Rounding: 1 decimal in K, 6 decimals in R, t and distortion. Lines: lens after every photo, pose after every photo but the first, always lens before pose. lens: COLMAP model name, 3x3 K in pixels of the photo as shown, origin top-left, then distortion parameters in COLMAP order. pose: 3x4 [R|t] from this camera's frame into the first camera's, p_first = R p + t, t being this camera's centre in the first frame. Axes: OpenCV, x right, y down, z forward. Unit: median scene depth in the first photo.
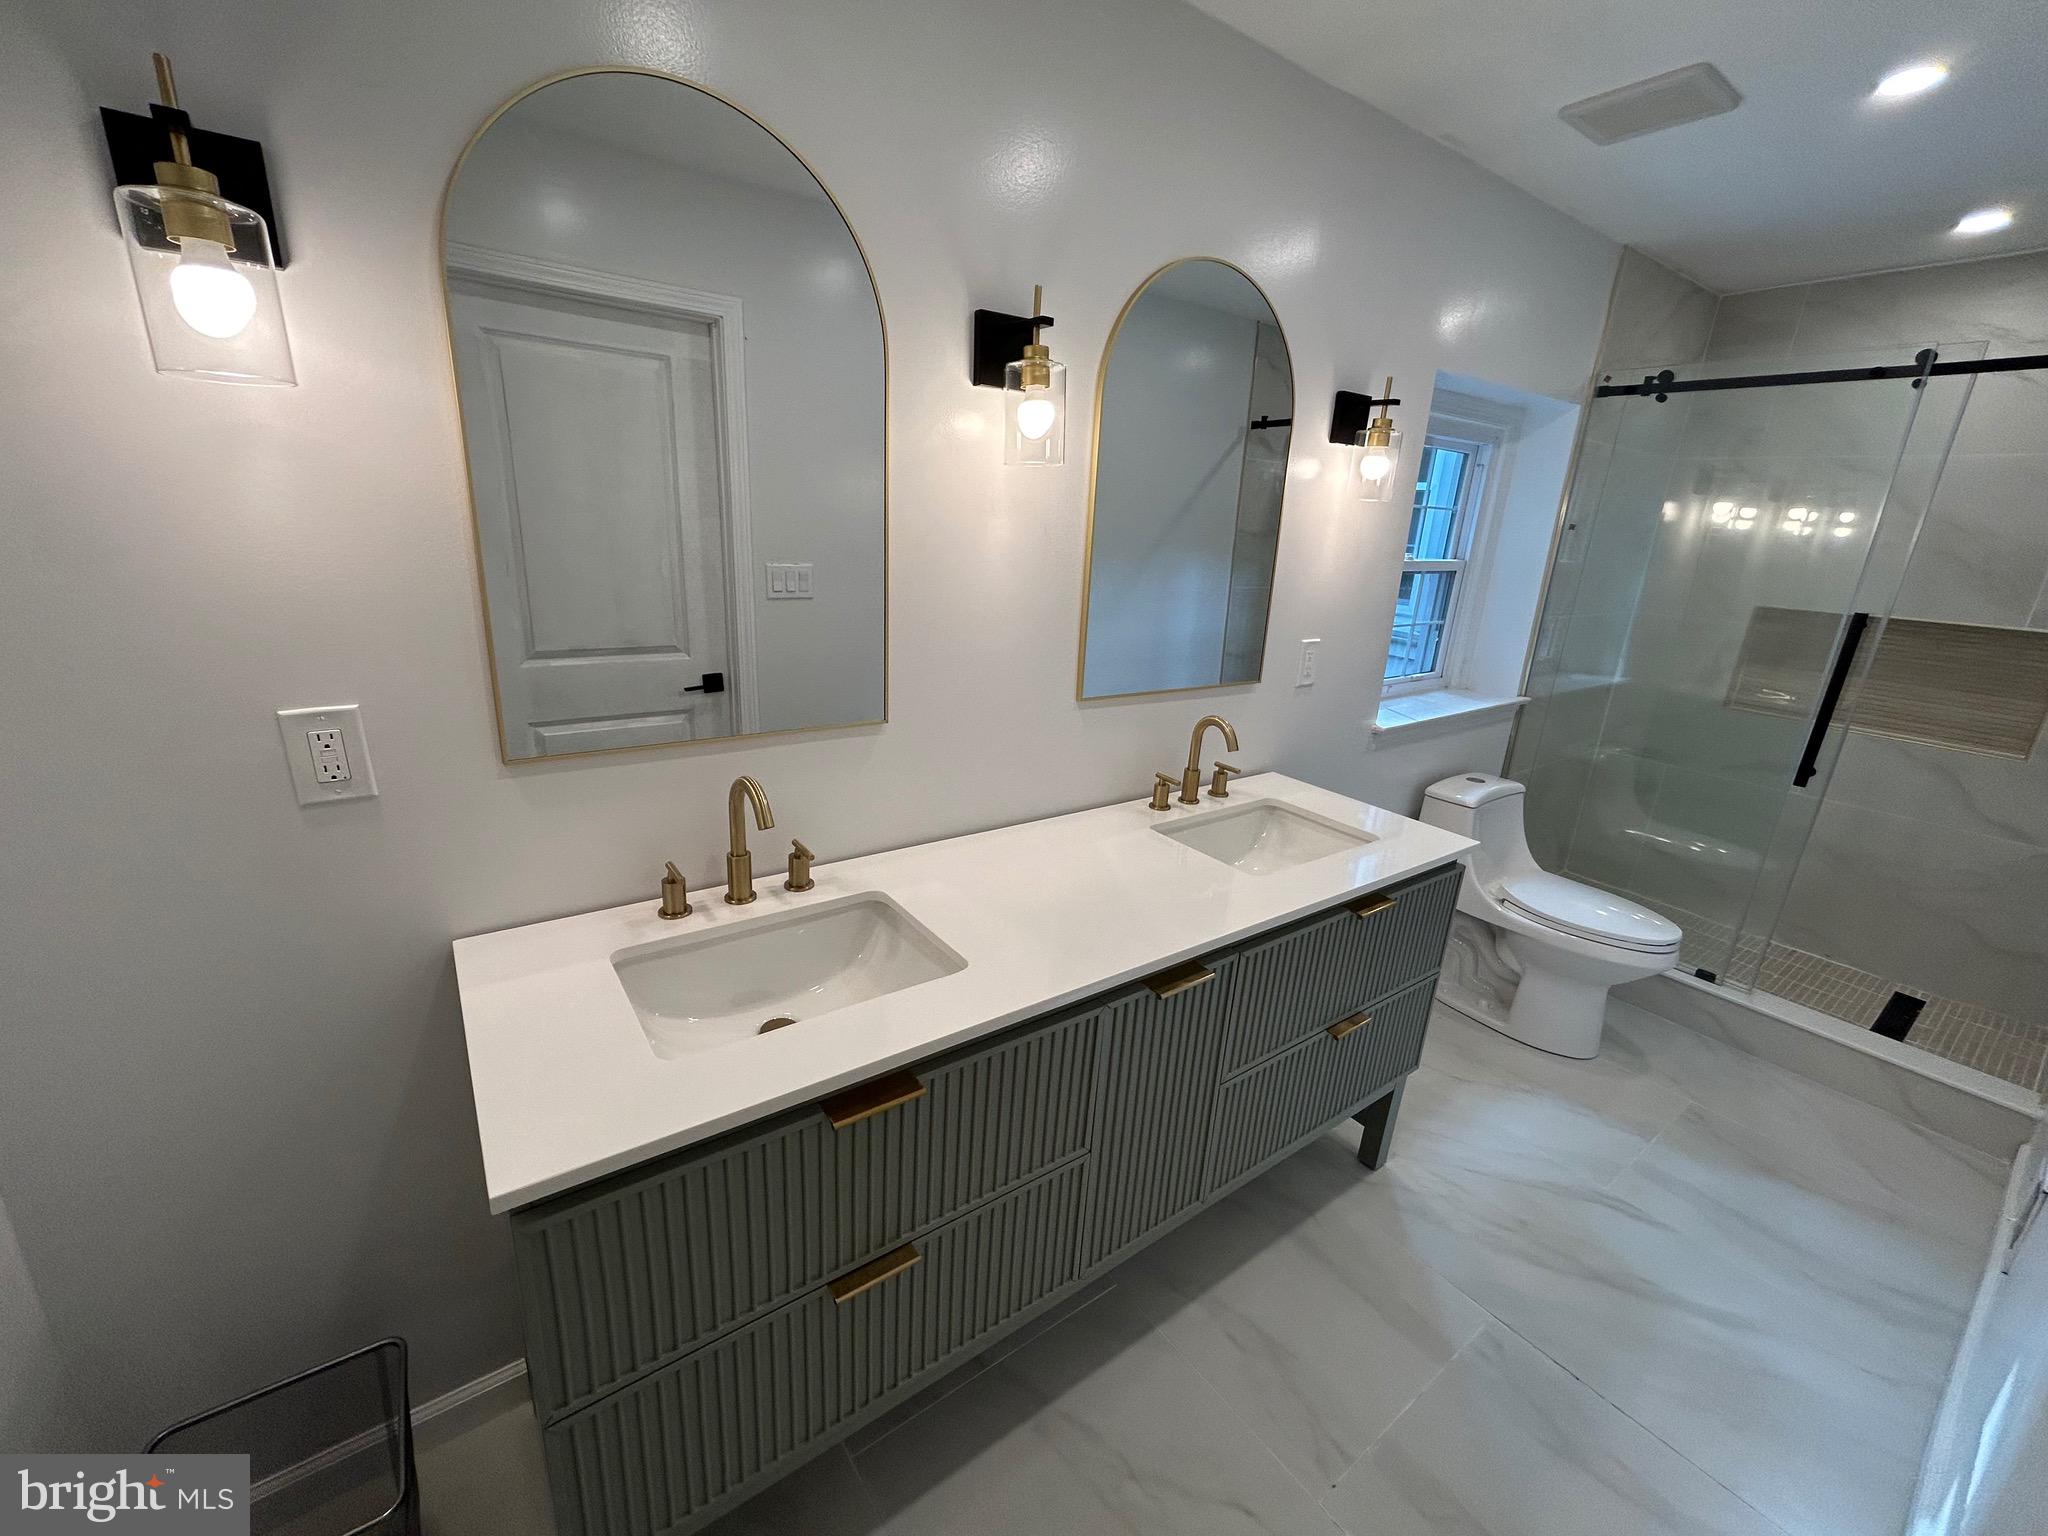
lens RADIAL K [[820.8, 0, 1022.2], [0, 820.8, 763.8], [0, 0, 1]] dist [0.000998, 0.000134]
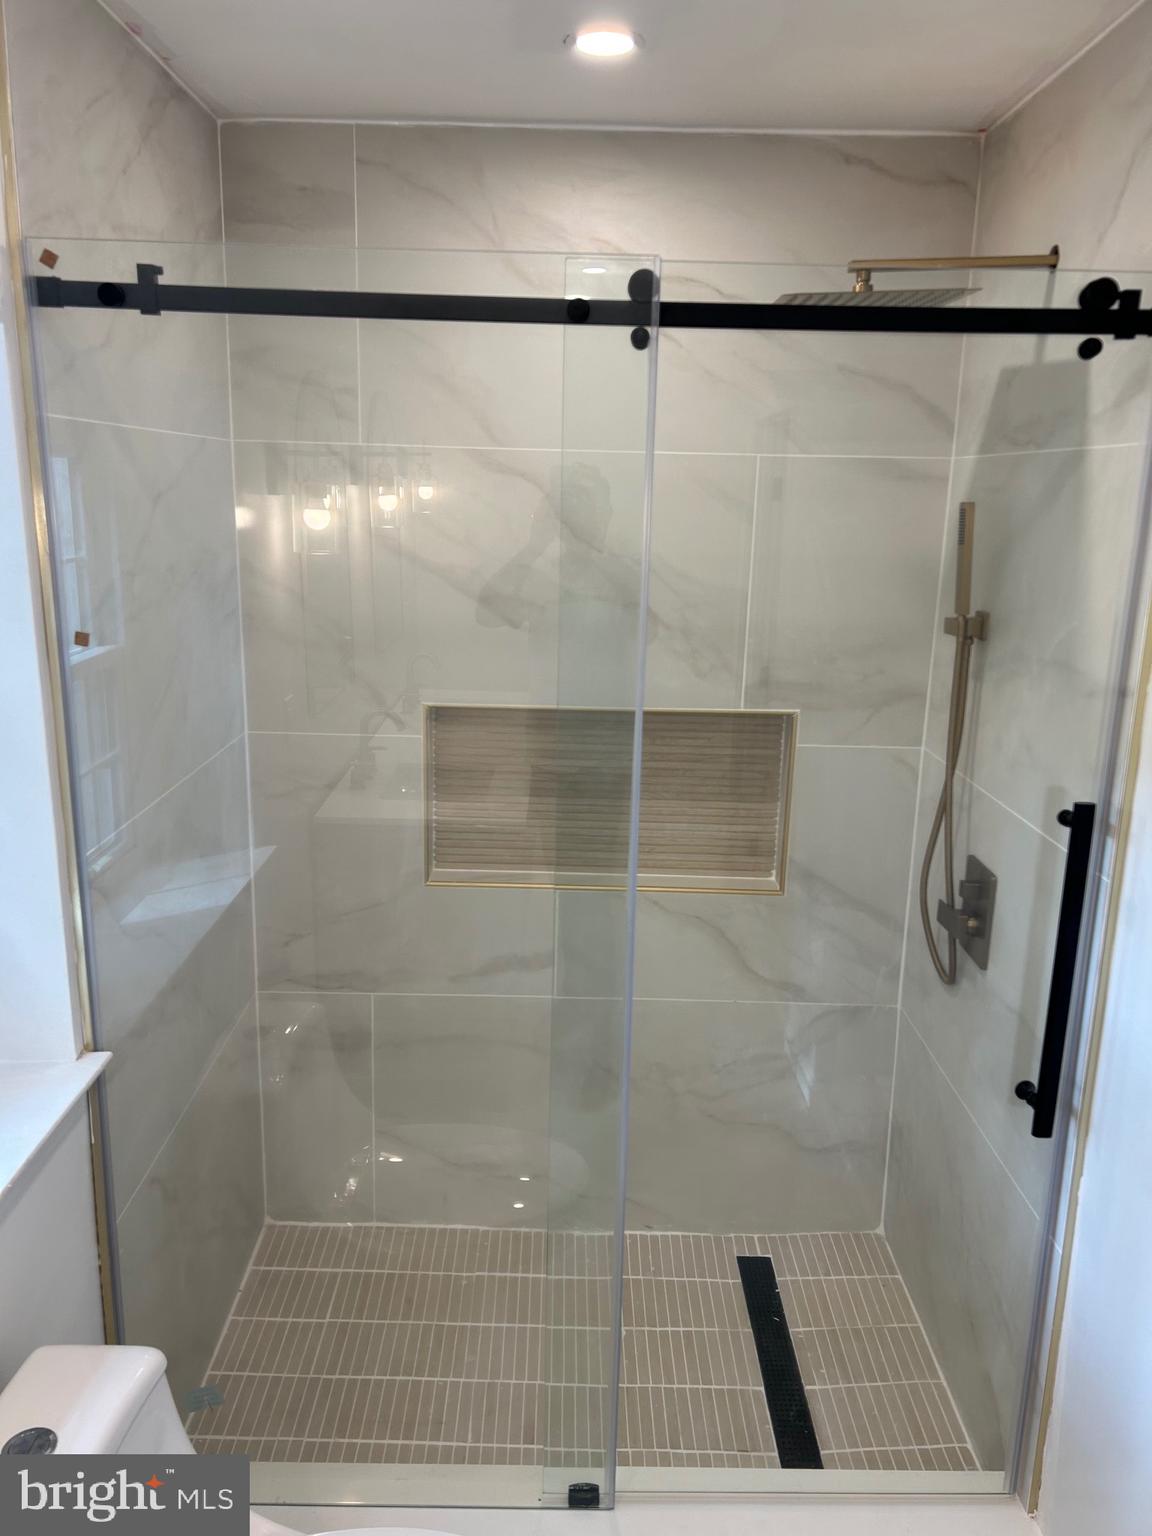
lens RADIAL K [[1158.8, 0, 576.0], [0, 1158.8, 768.0], [0, 0, 1]] dist [0.039164, -0.037565]
pose [[0.582876, -0.226524, 0.780348, 0.500400], [0.243621, 0.964894, 0.098124, -0.310835], [-0.775180, 0.132915, 0.617600, 0.671422]]
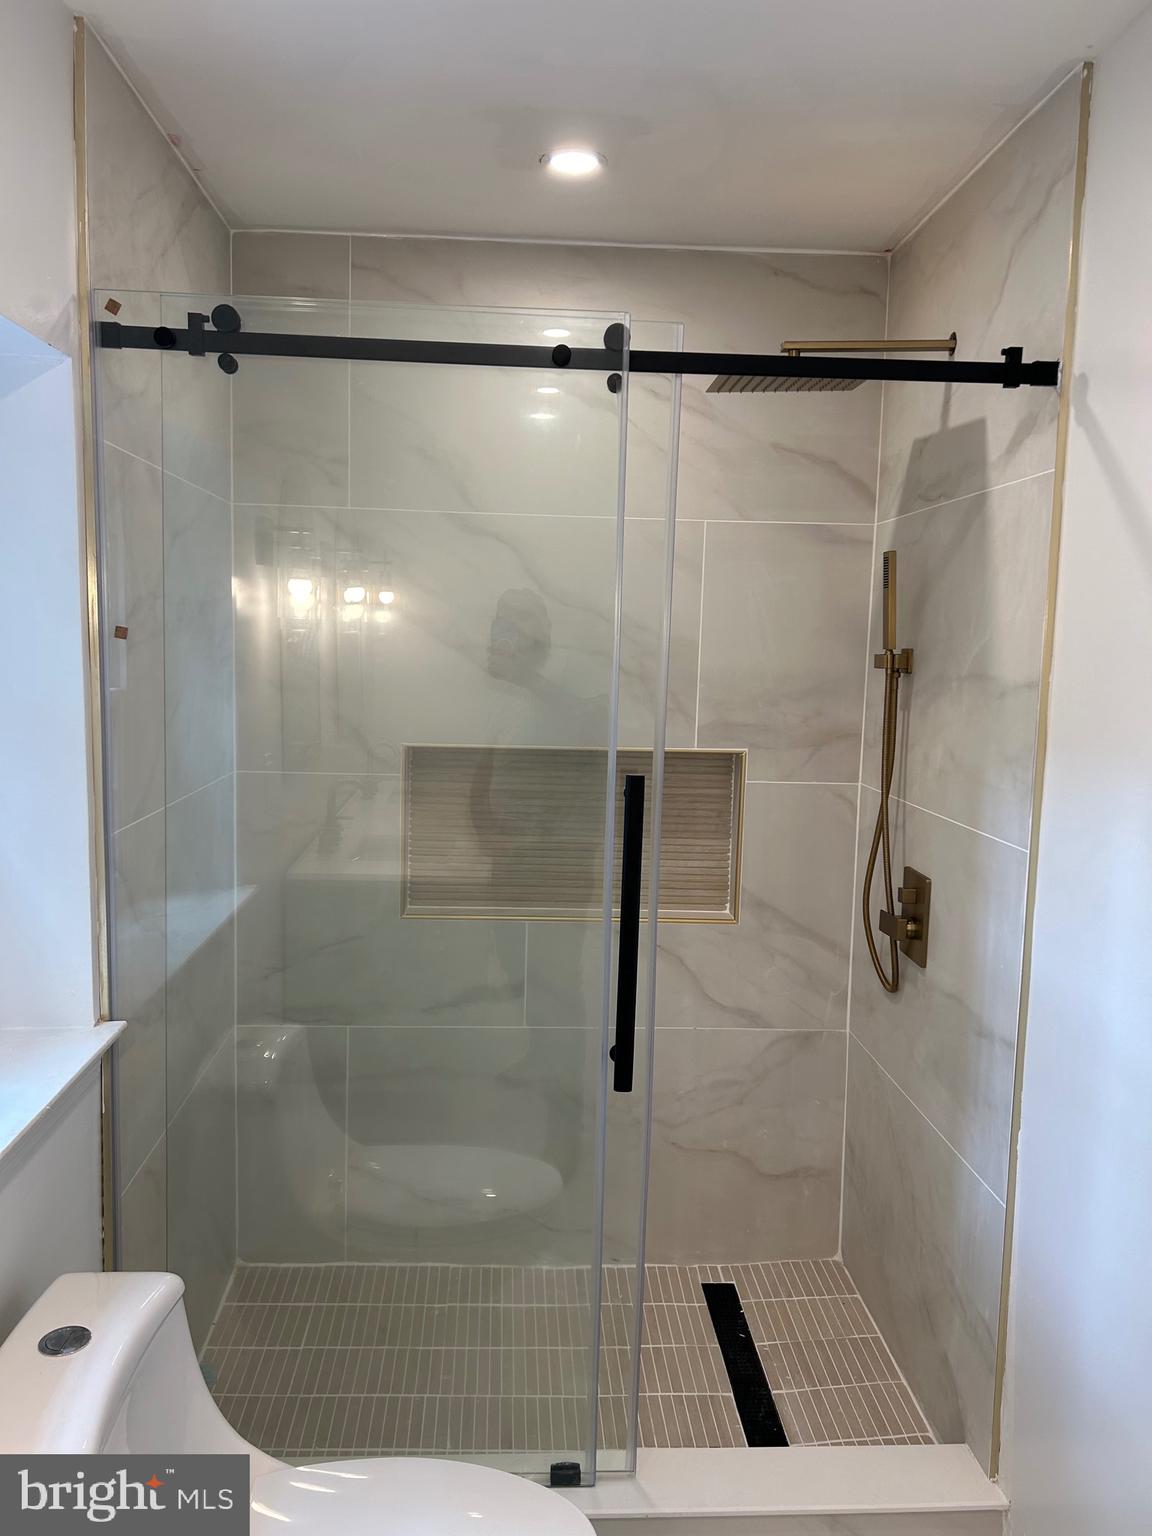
lens RADIAL K [[1158.8, 0, 576.0], [0, 1158.8, 768.0], [0, 0, 1]] dist [0.039164, -0.037565]
pose [[0.538787, -0.130779, 0.832229, 0.381698], [0.247775, 0.968783, -0.008173, -0.211589], [-0.805181, 0.210609, 0.554372, 0.657275]]
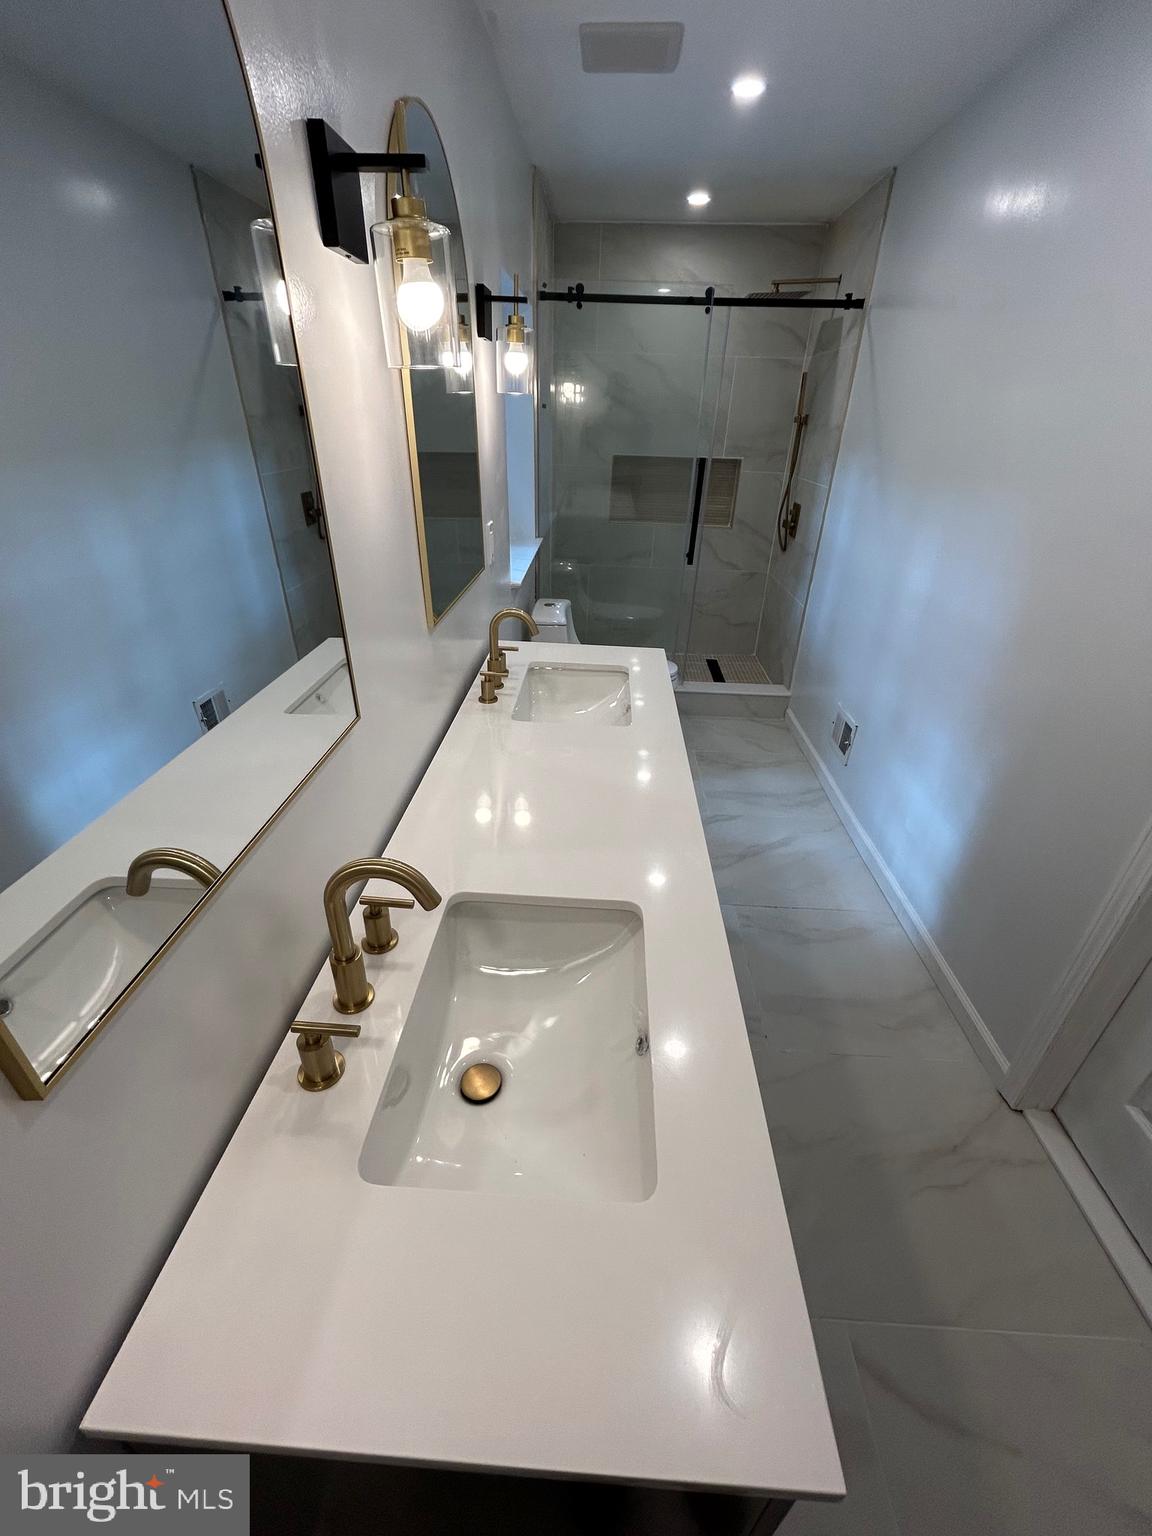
lens RADIAL K [[621.3, 0, 577.8], [0, 621.3, 760.7], [0, 0, 1]] dist [0.001918, 0.000697]
pose [[0.629514, -0.408833, 0.660733, -0.322408], [0.231870, 0.910475, 0.342449, -0.122969], [-0.741585, -0.062372, 0.667953, 0.295885]]
